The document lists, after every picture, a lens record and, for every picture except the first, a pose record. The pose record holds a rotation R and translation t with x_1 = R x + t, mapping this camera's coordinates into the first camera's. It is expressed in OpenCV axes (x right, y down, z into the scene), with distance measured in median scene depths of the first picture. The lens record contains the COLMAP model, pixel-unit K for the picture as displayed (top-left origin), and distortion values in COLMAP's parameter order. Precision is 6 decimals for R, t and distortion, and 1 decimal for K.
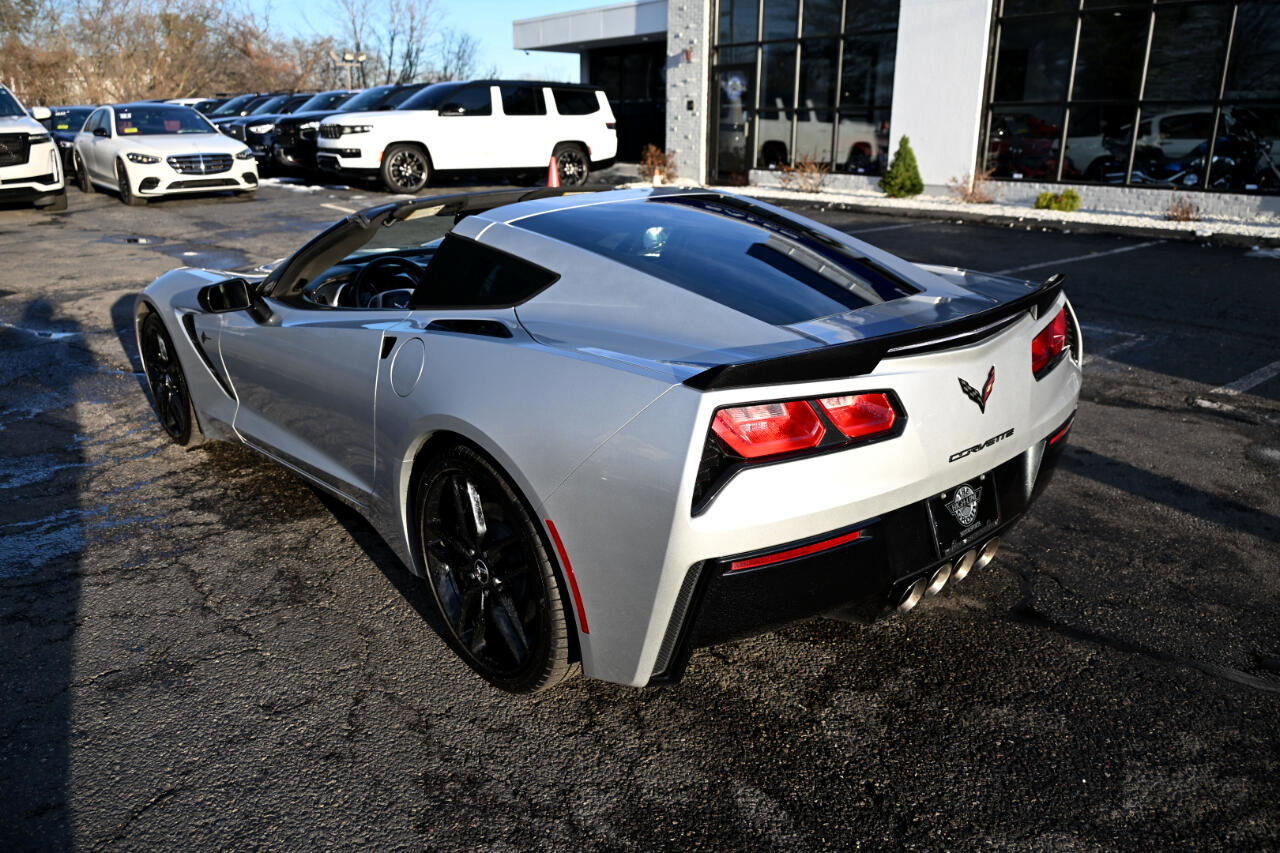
lens RADIAL K [[957.0, 0, 628.2], [0, 957.0, 412.9], [0, 0, 1]] dist [0.009529, 0.000158]
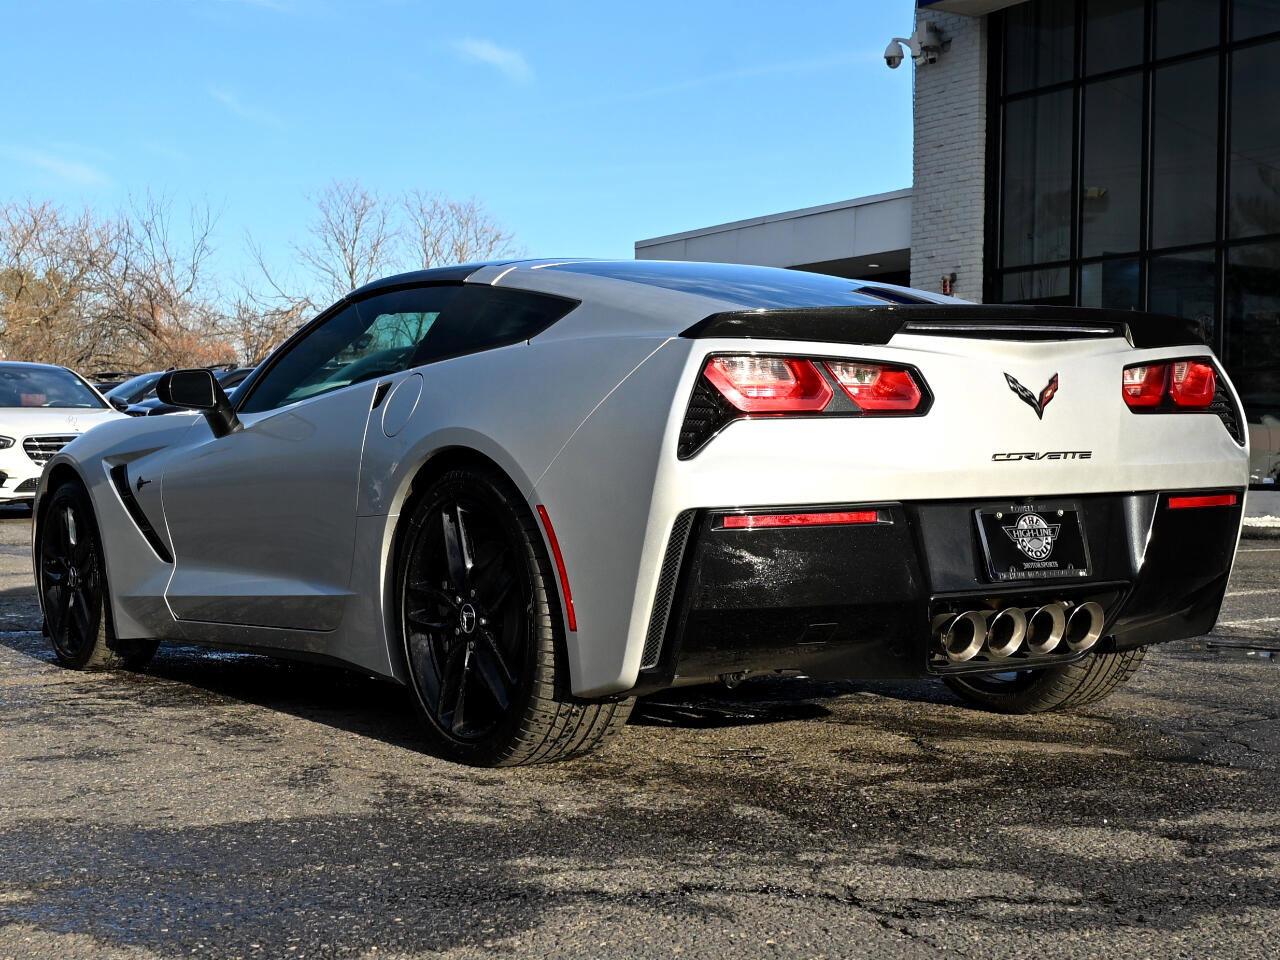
lens RADIAL K [[2064.0, 0, 602.2], [0, 2064.0, 509.6], [0, 0, 1]] dist [-0.015962, 0.050136]
pose [[0.990570, 0.013825, -0.136307, 0.138282], [-0.051247, 0.960063, -0.275050, 0.369511], [0.127061, 0.279442, 0.951718, -0.490911]]
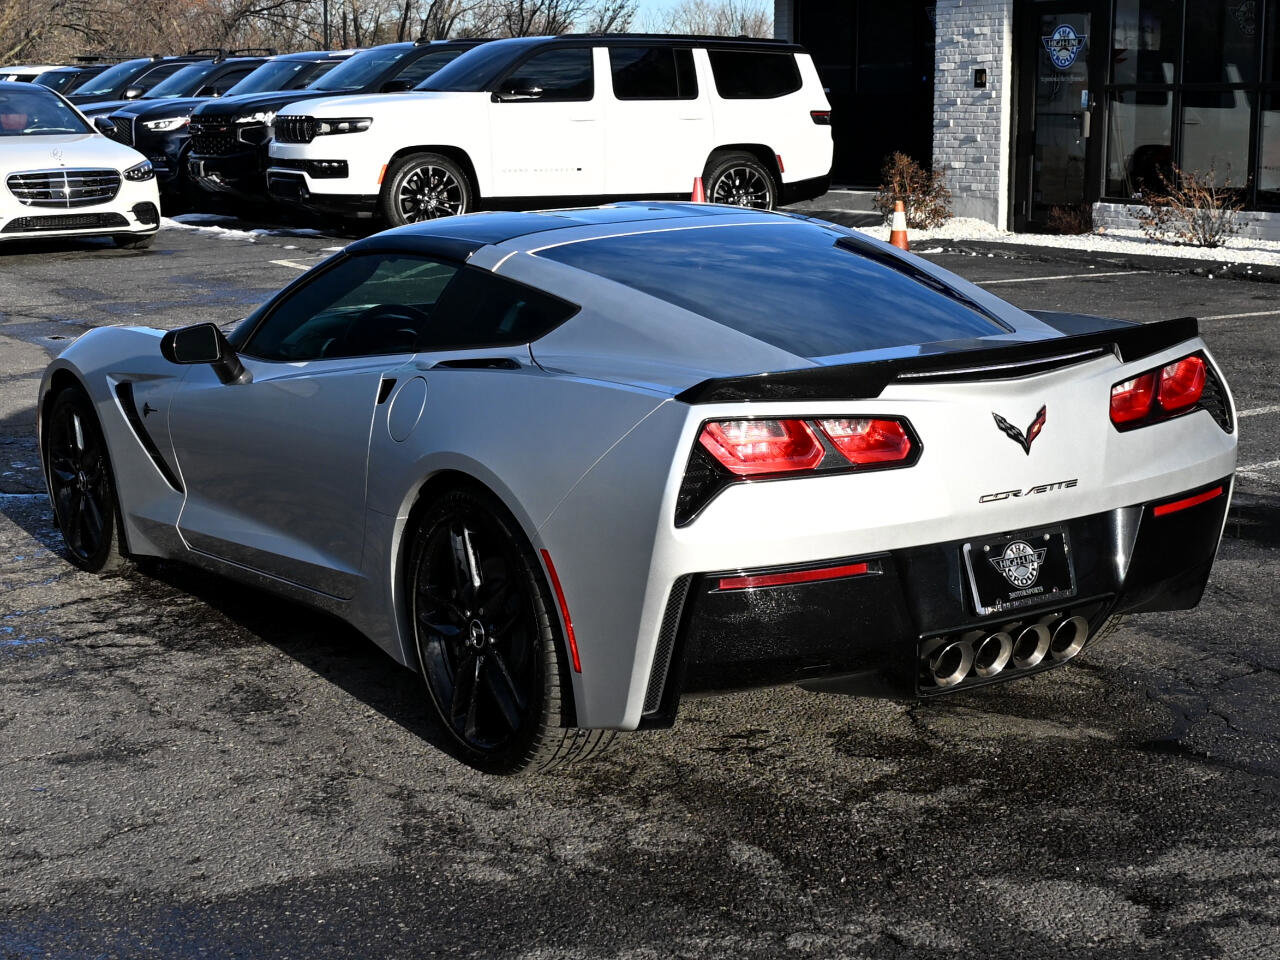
lens RADIAL K [[2176.8, 0, 639.3], [0, 2176.8, 457.7], [0, 0, 1]] dist [-0.008931, 0.001025]
pose [[0.991938, 0.018452, -0.125374, 0.157847], [-0.034833, 0.990934, -0.129754, 0.168195], [0.121843, 0.133075, 0.983588, -0.634187]]
